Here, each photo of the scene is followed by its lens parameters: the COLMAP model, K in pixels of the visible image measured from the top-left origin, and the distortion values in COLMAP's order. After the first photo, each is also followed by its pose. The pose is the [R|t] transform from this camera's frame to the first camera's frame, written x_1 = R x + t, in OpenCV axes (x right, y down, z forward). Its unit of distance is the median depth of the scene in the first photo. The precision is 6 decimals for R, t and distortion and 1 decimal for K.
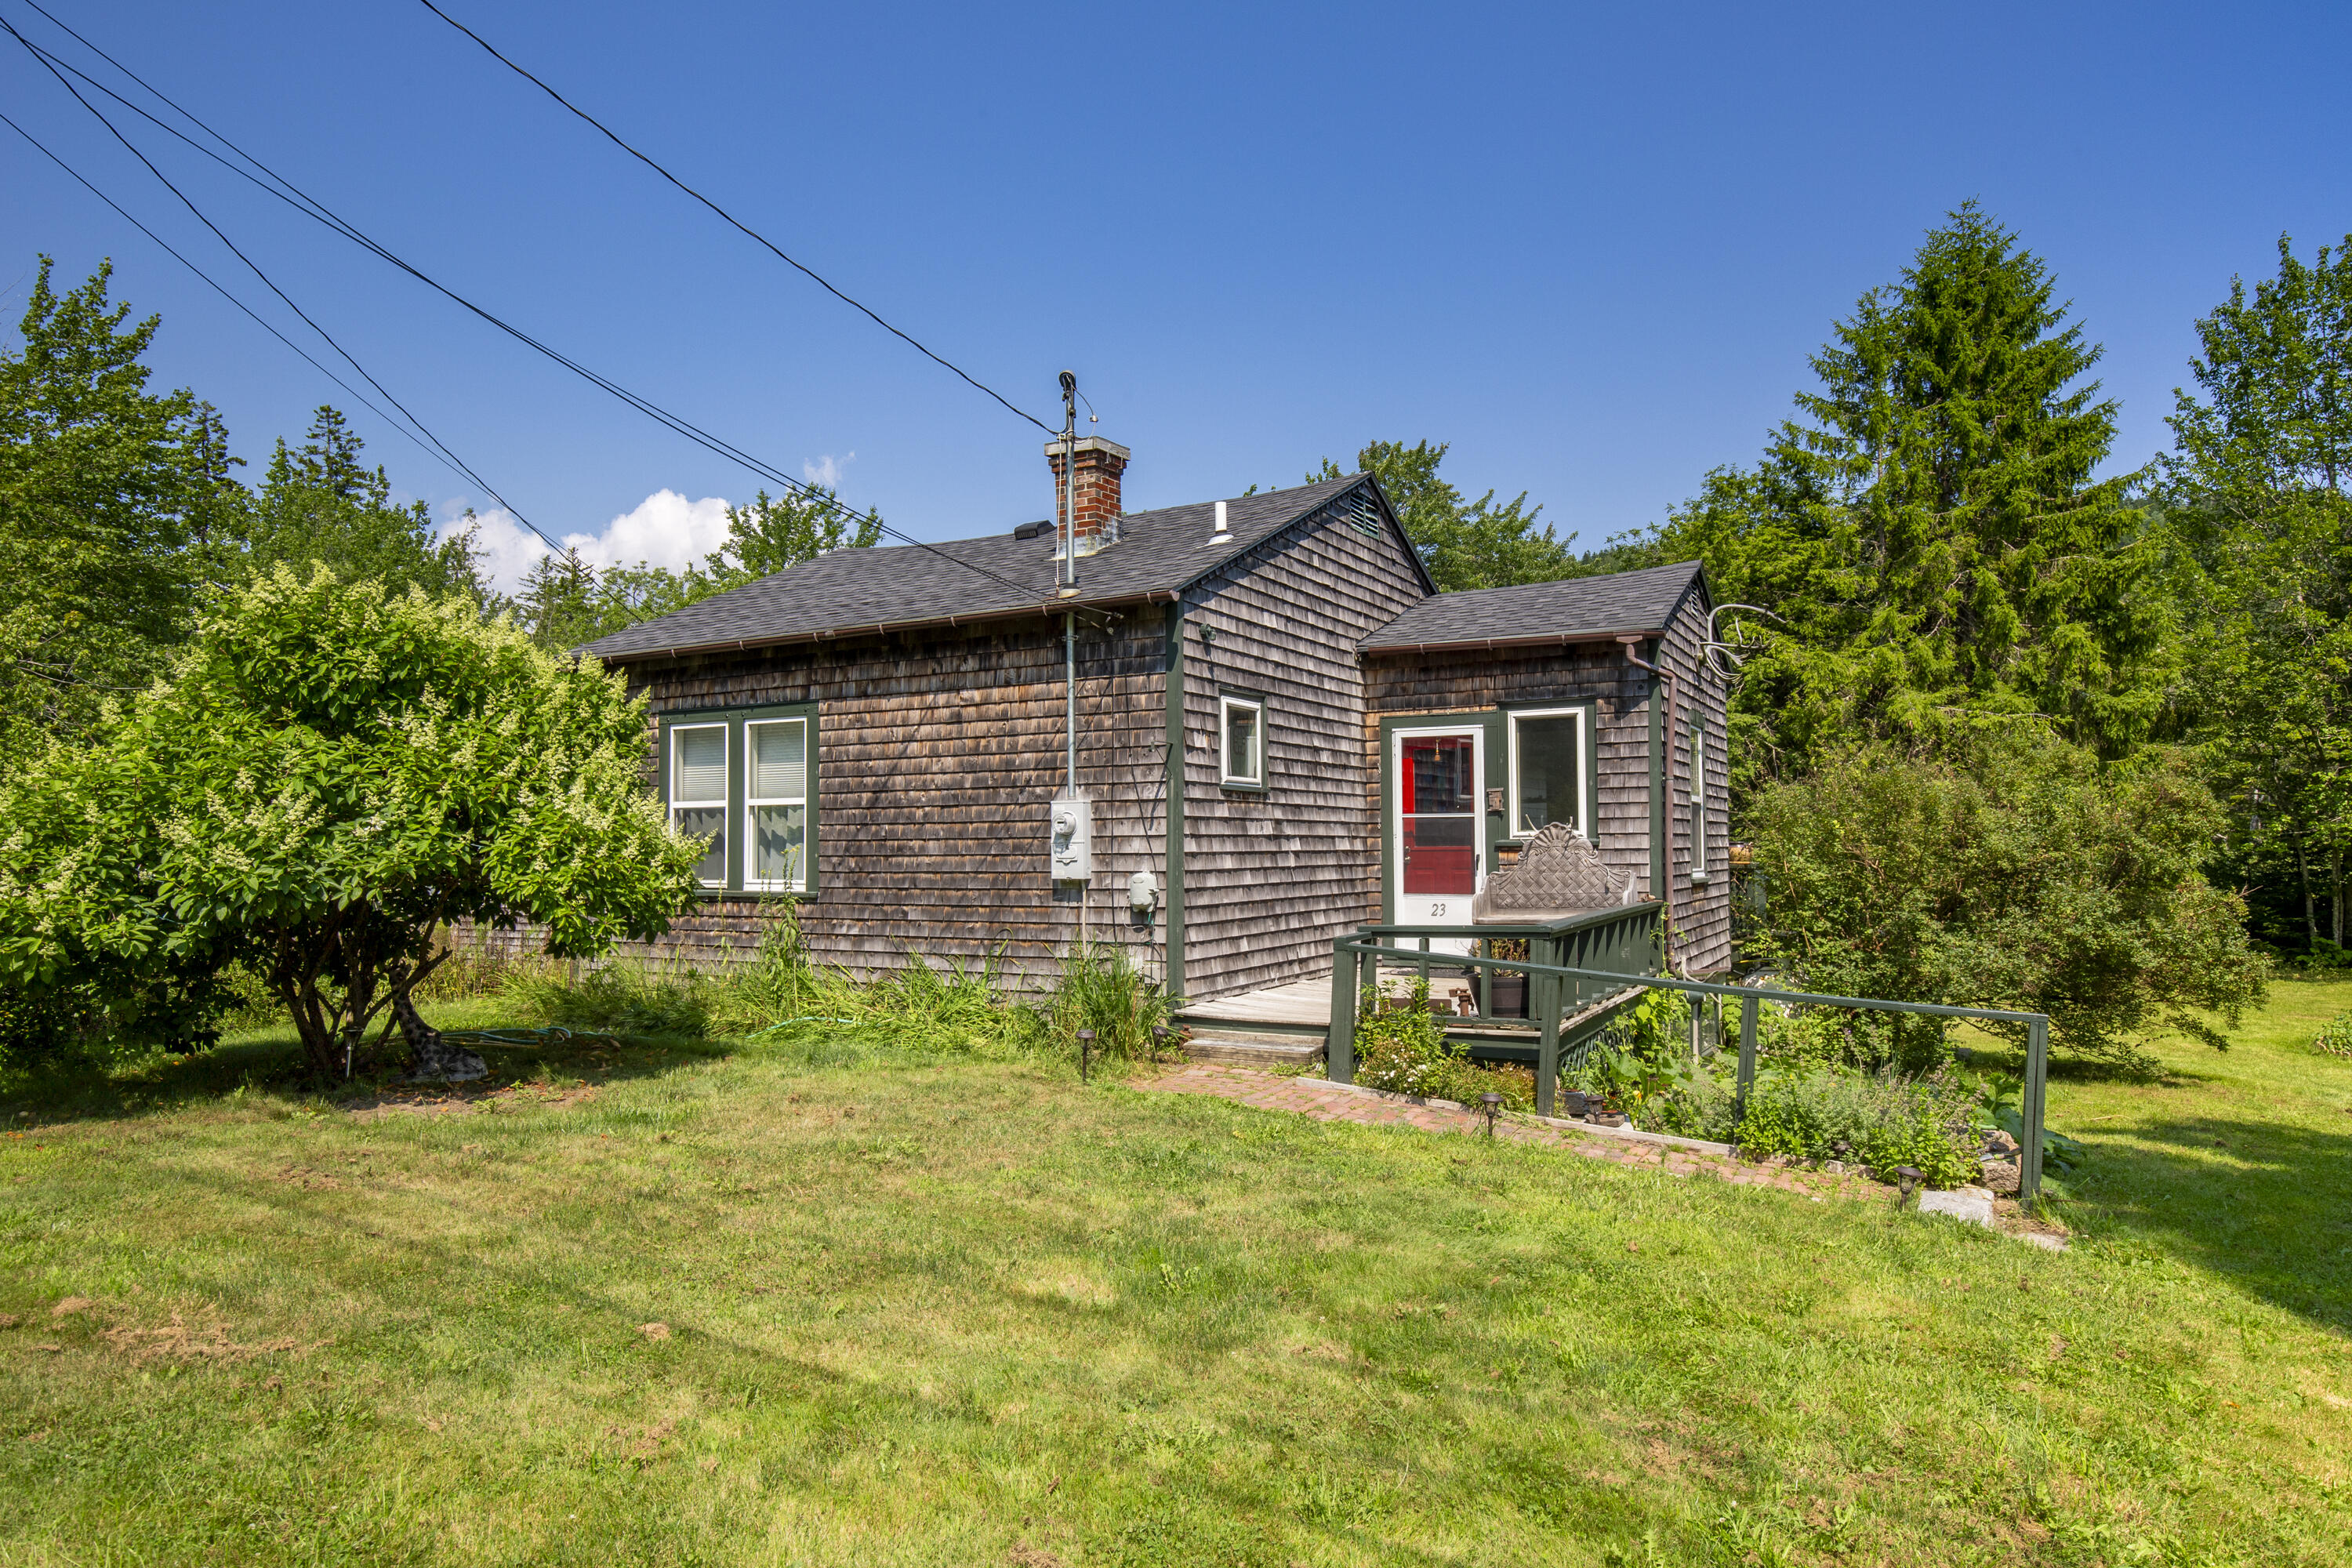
lens RADIAL K [[1280.1, 0, 1168.7], [0, 1280.1, 816.0], [0, 0, 1]] dist [-0.008589, -0.000376]
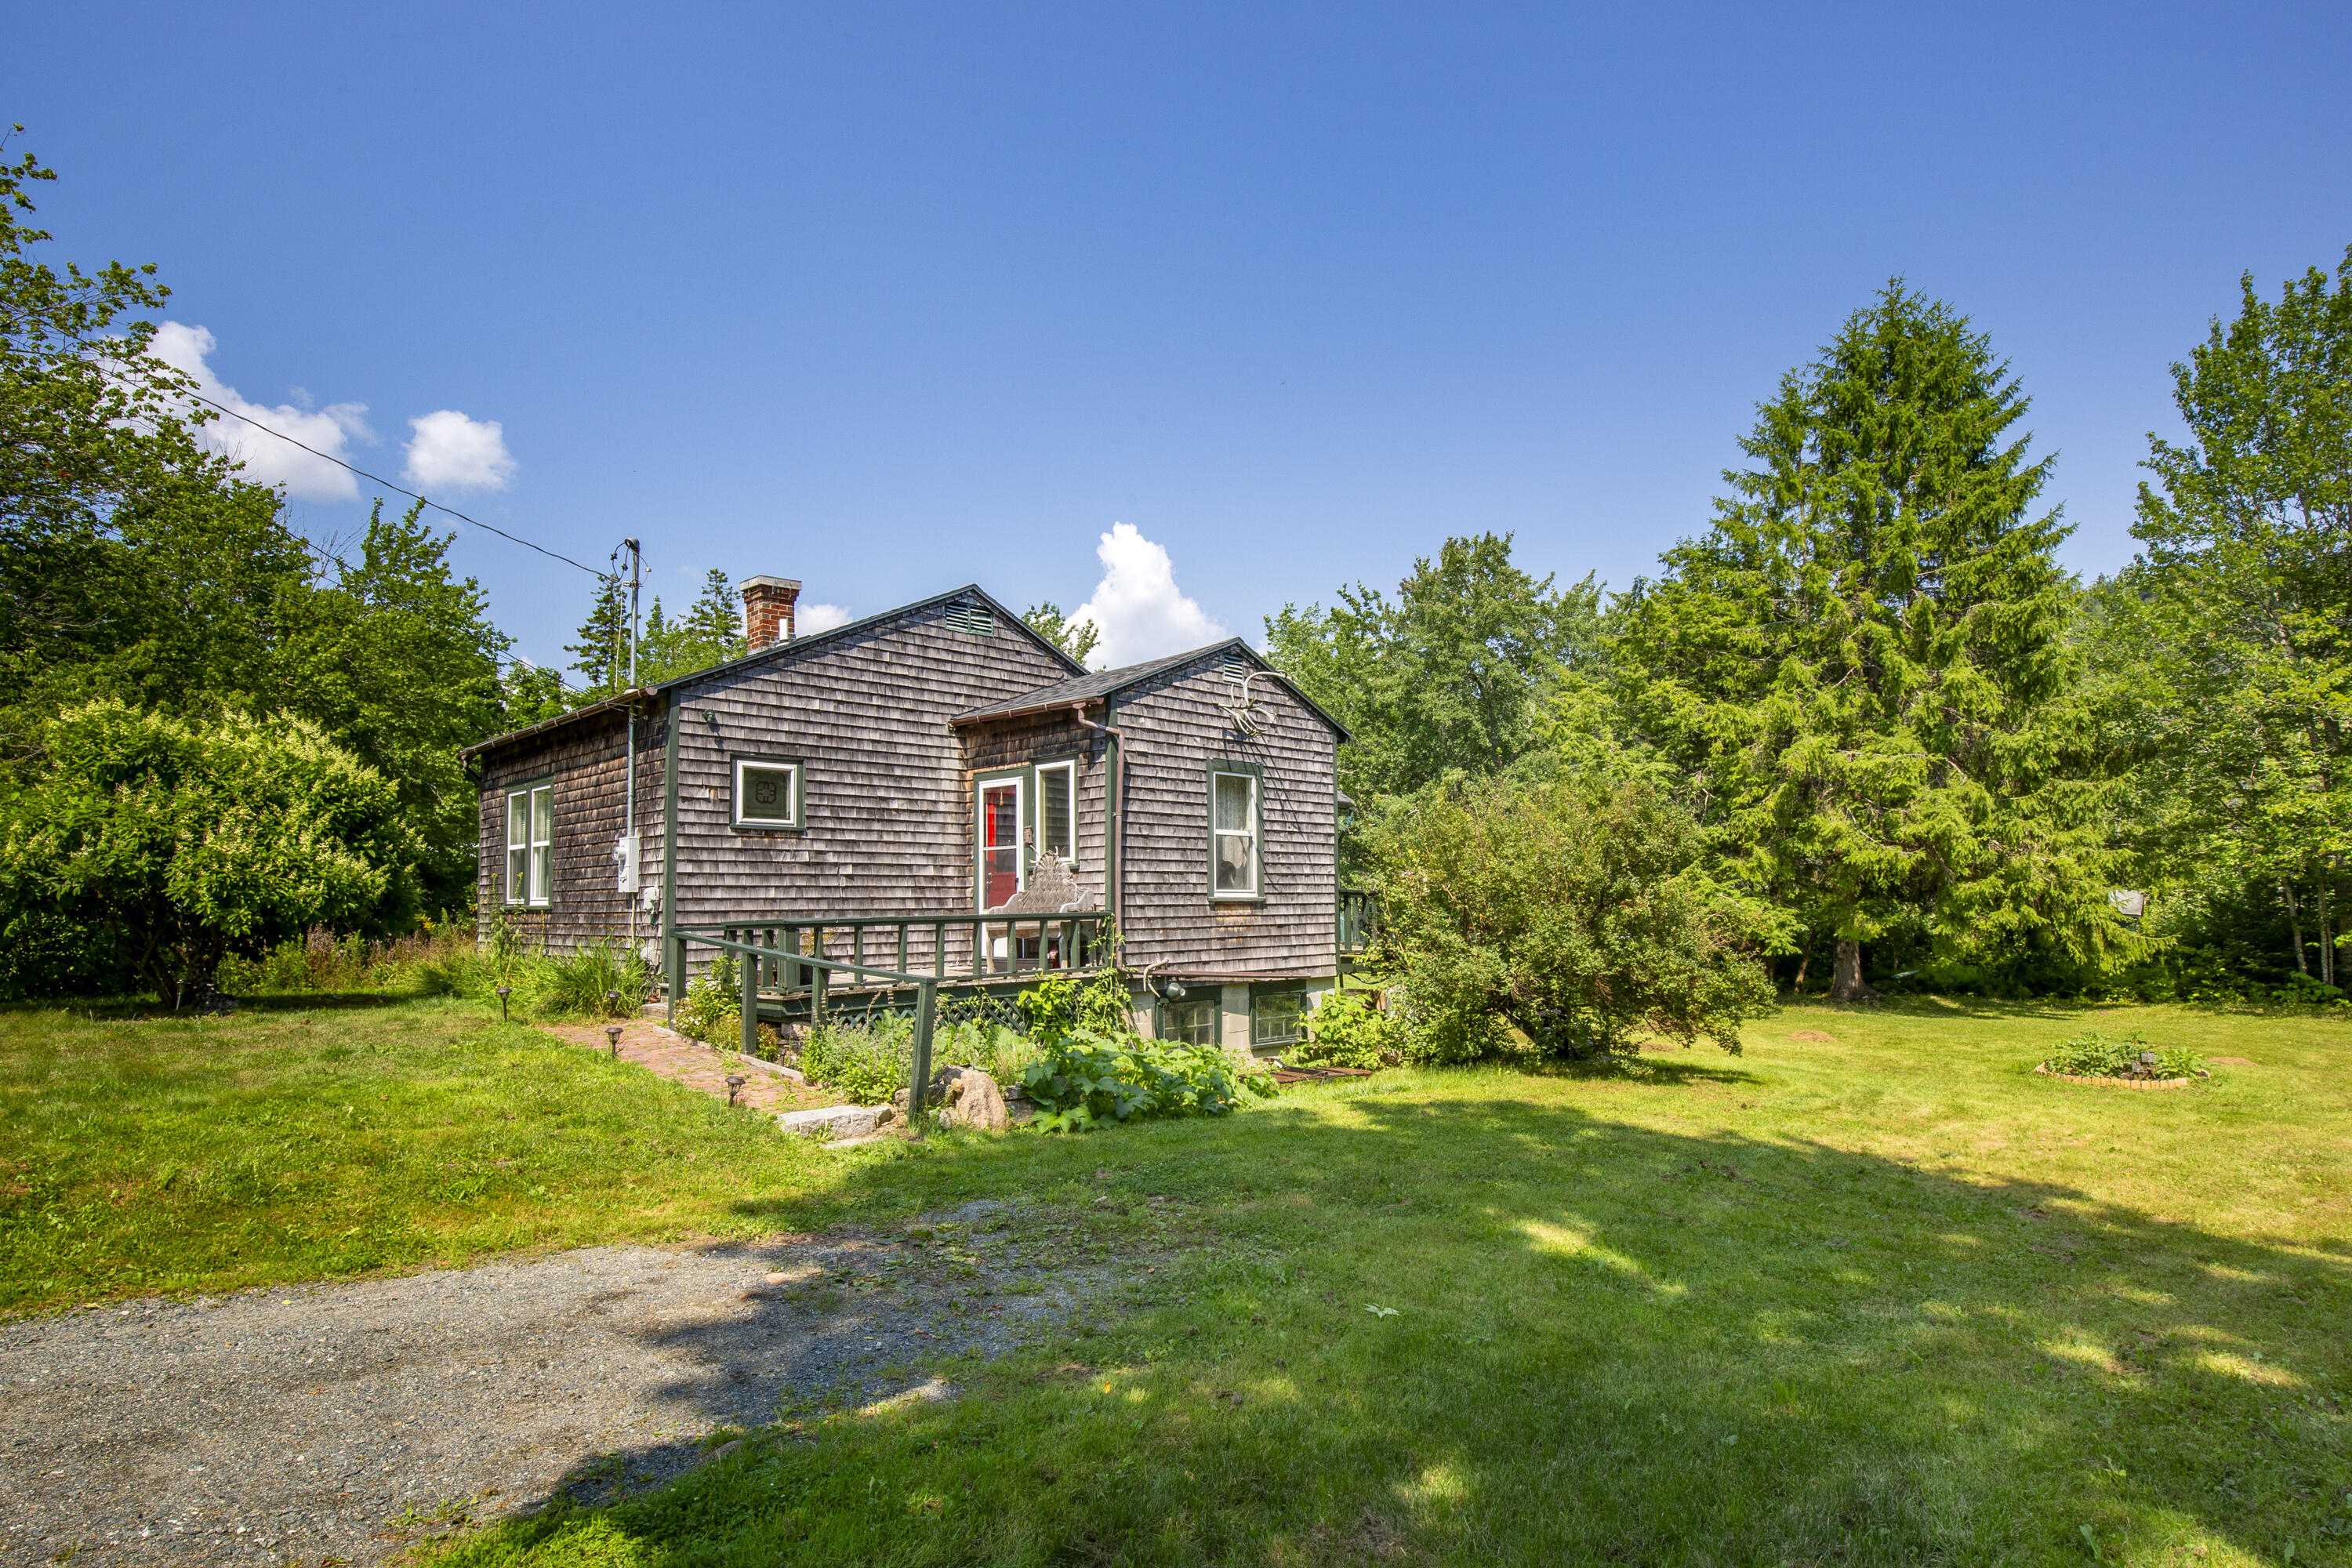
lens RADIAL K [[1090.5, 0, 1185.3], [0, 1090.5, 859.8], [0, 0, 1]] dist [-0.023685, -0.000066]
pose [[0.972125, -0.010421, -0.234233, 0.659294], [0.008299, 0.999915, -0.010042, 0.024504], [0.234318, 0.007818, 0.972129, -0.024054]]
